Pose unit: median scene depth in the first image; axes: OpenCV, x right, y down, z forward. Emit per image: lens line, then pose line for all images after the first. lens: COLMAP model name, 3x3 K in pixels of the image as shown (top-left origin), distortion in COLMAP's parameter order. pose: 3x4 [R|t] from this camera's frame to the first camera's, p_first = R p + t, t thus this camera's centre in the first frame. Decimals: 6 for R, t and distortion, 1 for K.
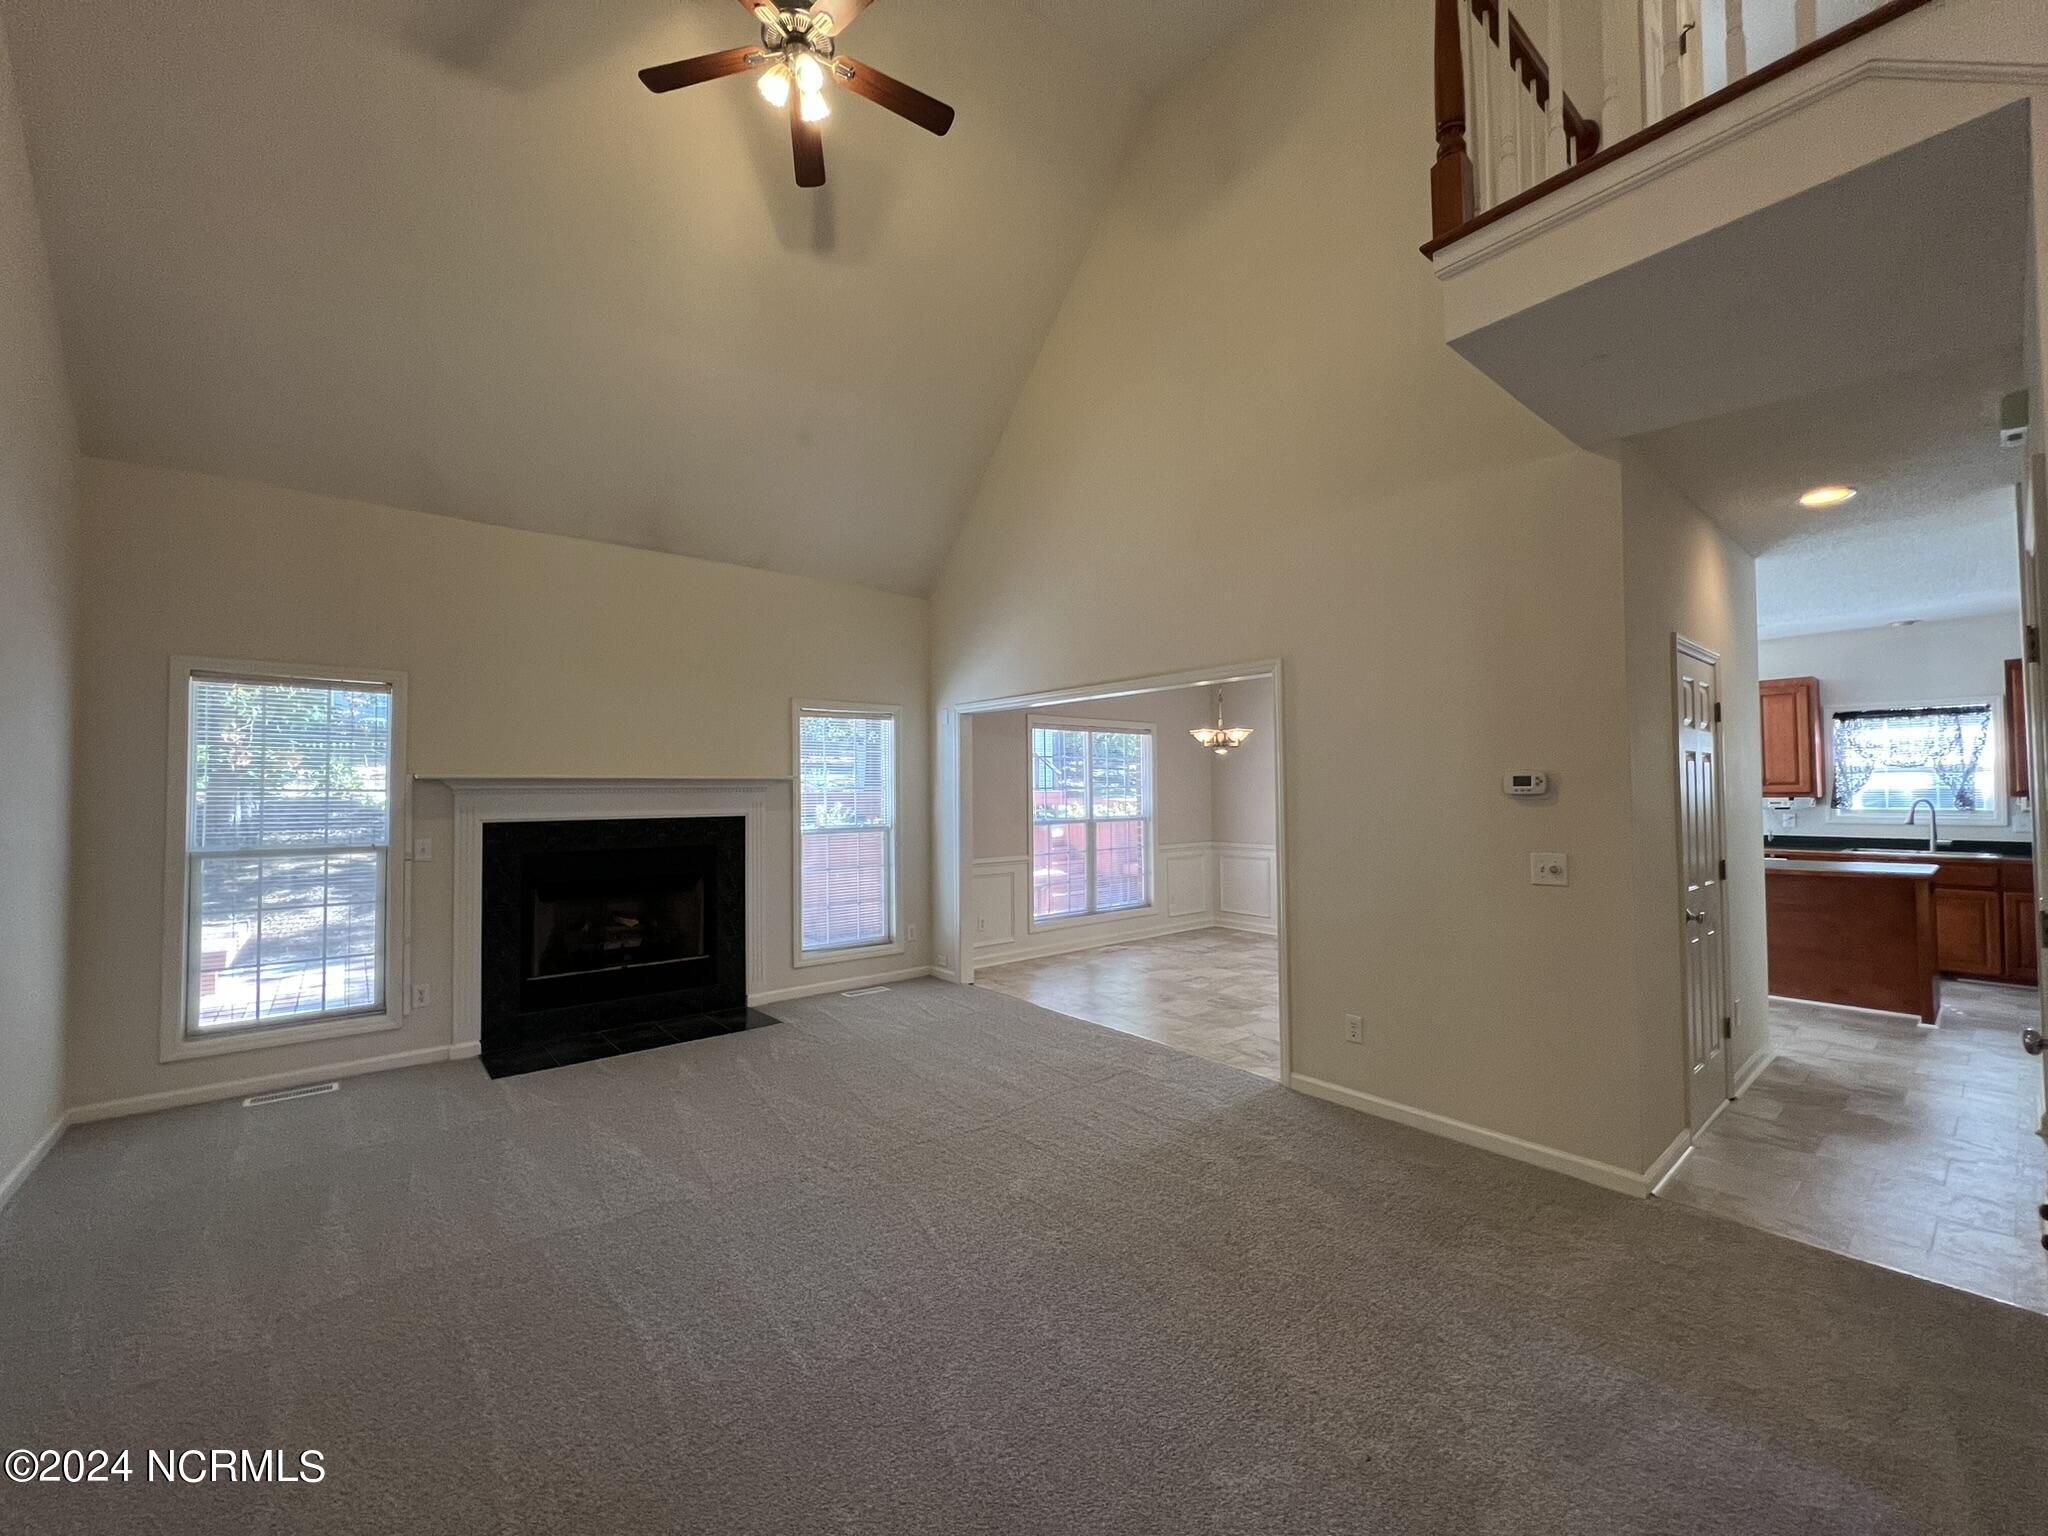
lens RADIAL K [[820.6, 0, 1026.3], [0, 820.6, 771.4], [0, 0, 1]] dist [-0.001534, -0.000019]
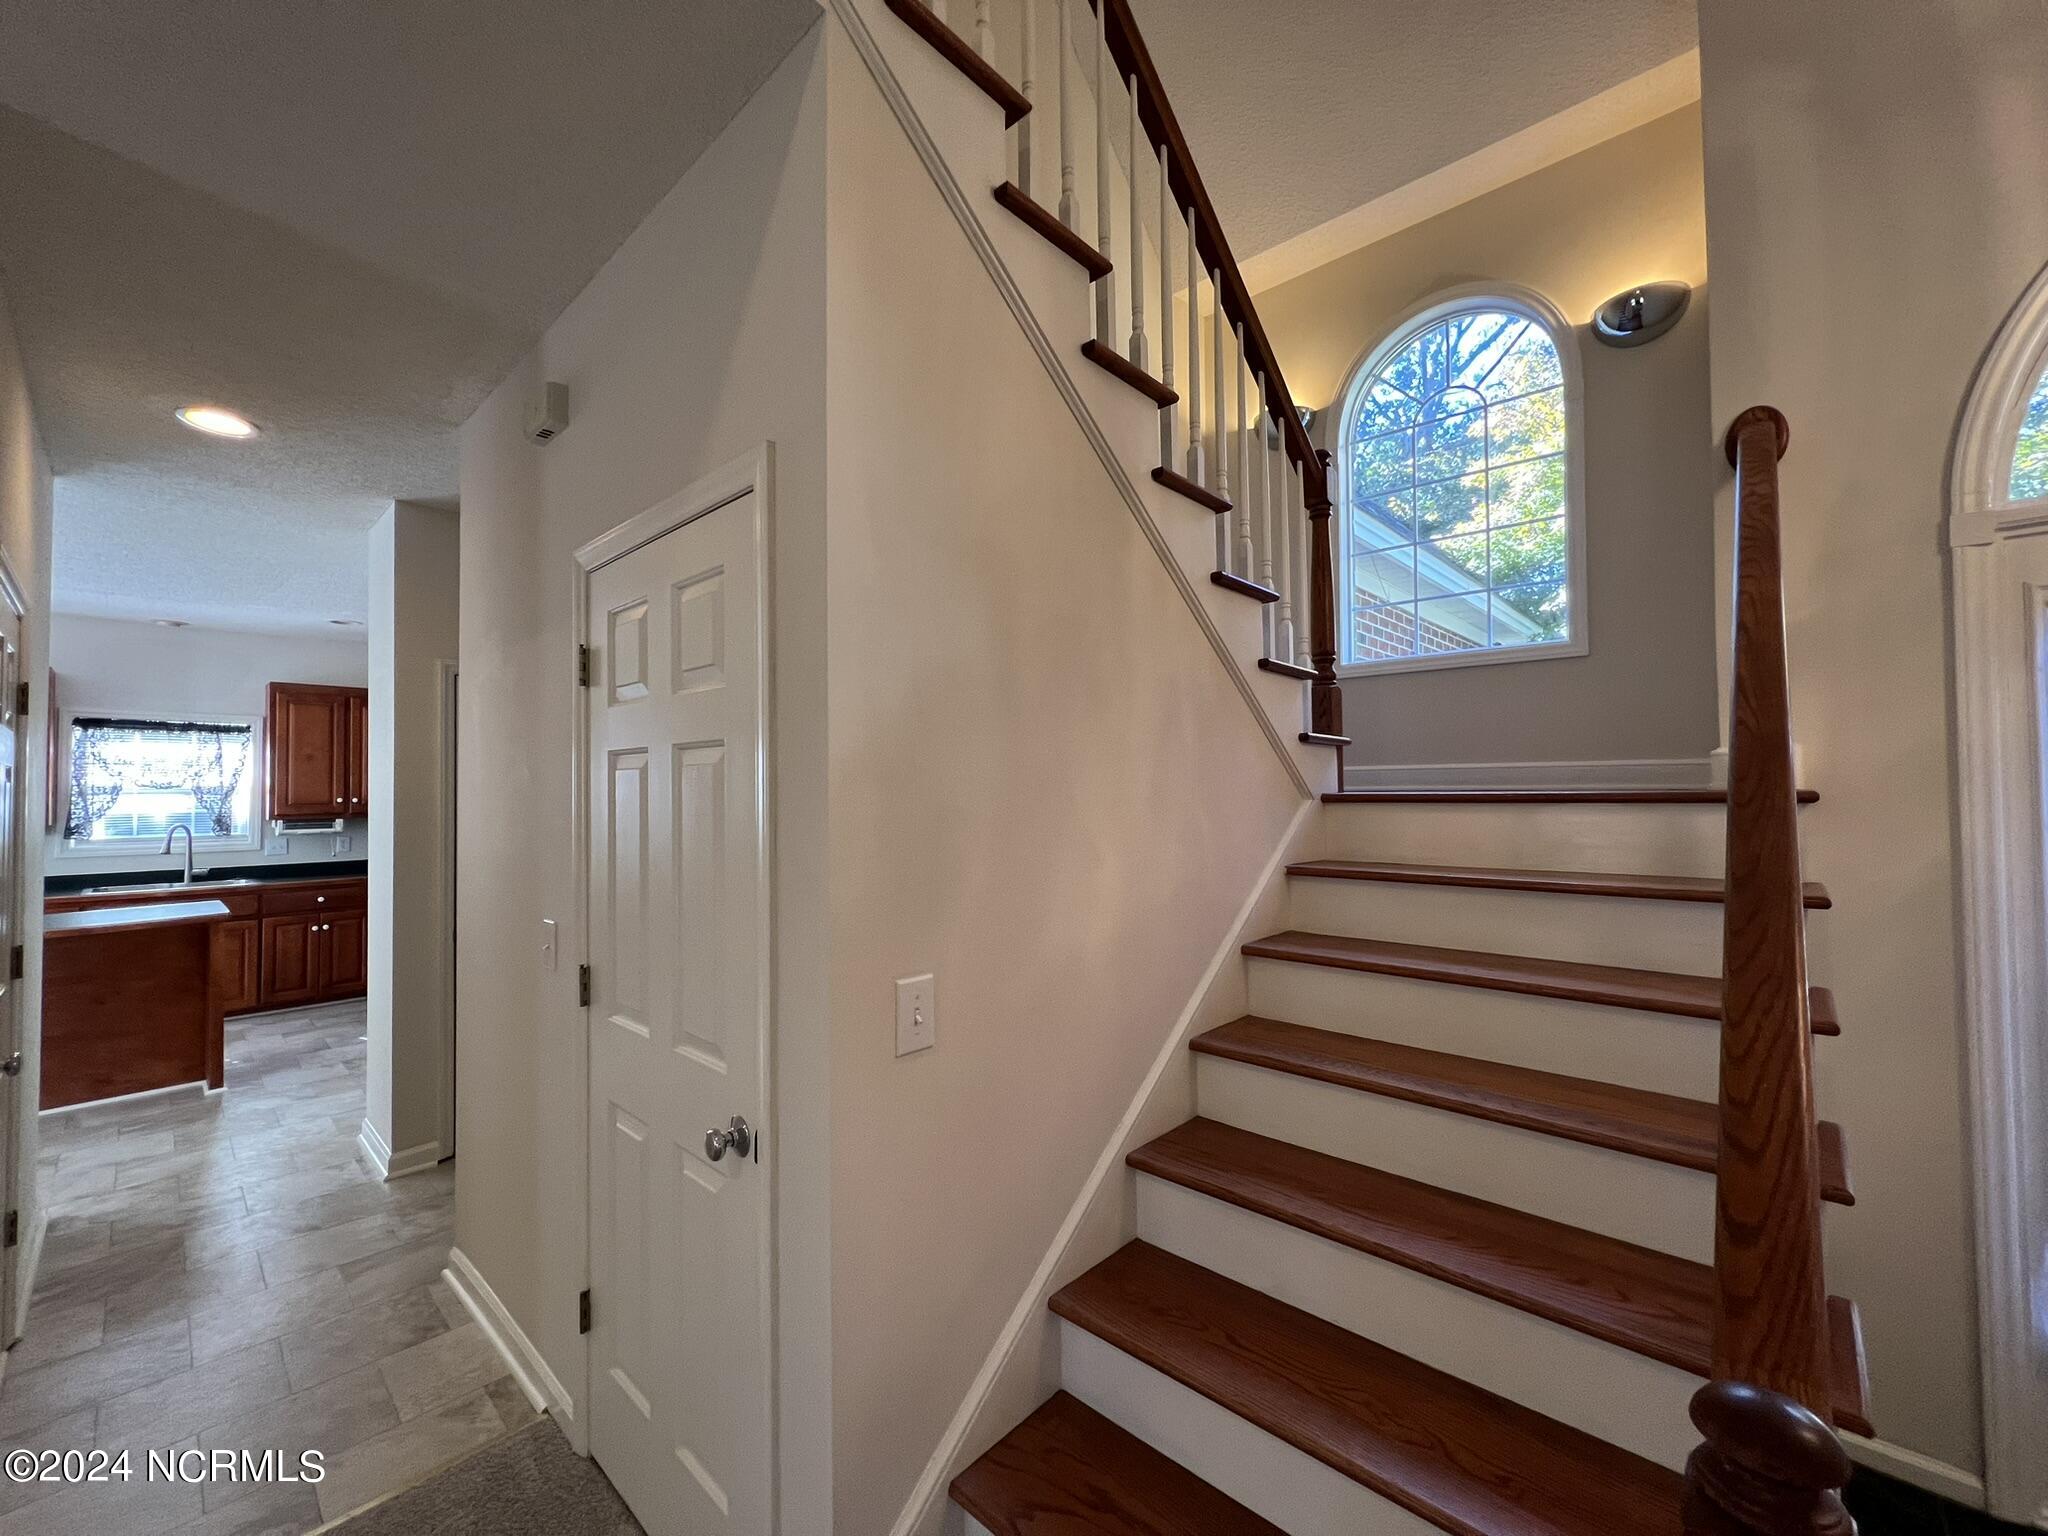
lens RADIAL K [[820.6, 0, 1028.7], [0, 820.6, 768.9], [0, 0, 1]] dist [-0.001534, -0.000019]
pose [[-0.130954, 0.038542, 0.990639, 0.091586], [-0.014521, 0.999062, -0.040789, -0.003684], [-0.991282, -0.019727, -0.130272, 0.204224]]
